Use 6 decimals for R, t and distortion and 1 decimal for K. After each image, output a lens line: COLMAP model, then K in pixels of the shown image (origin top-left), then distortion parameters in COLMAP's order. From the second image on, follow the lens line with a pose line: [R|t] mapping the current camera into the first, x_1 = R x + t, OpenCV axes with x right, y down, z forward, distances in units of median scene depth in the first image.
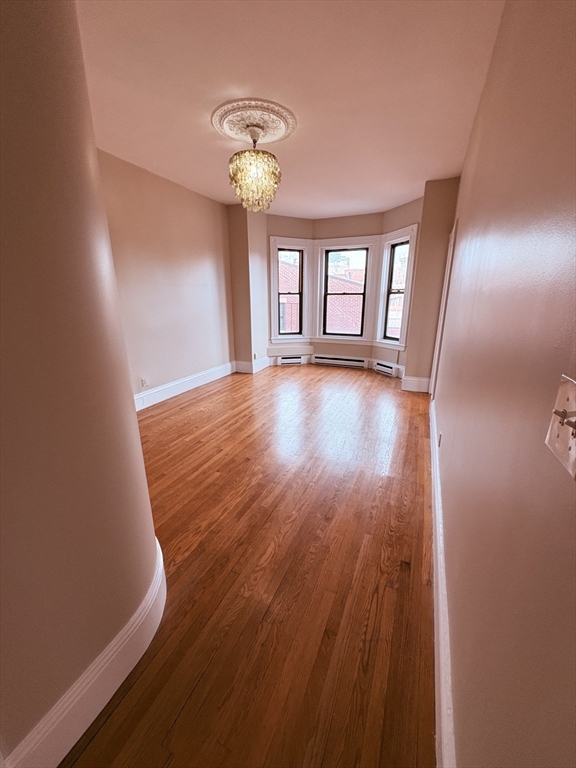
lens RADIAL K [[305.2, 0, 288.0], [0, 305.2, 384.0], [0, 0, 1]] dist [0.000028, 0.000320]
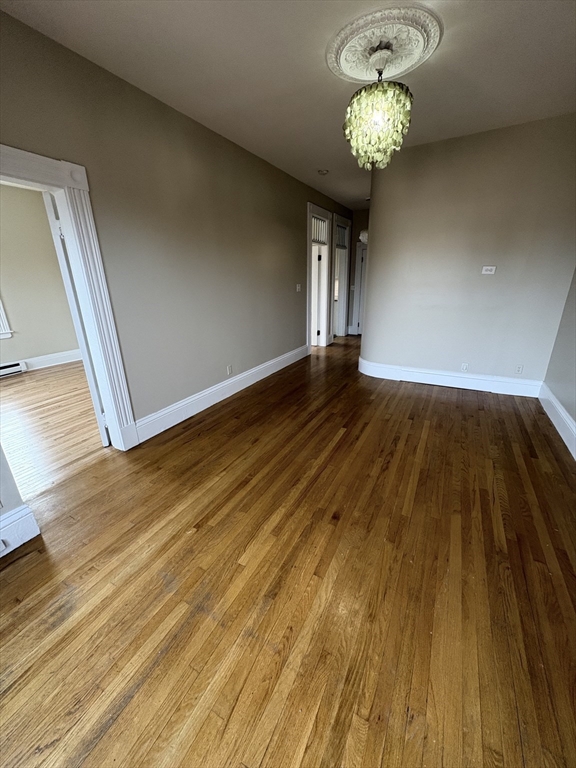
lens RADIAL K [[305.2, 0, 288.0], [0, 305.2, 384.0], [0, 0, 1]] dist [0.000028, 0.000320]
pose [[-0.996290, -0.010647, 0.085400, 0.028939], [0.041069, 0.813223, 0.580502, -0.374248], [-0.075630, 0.581855, -0.809768, 1.280509]]
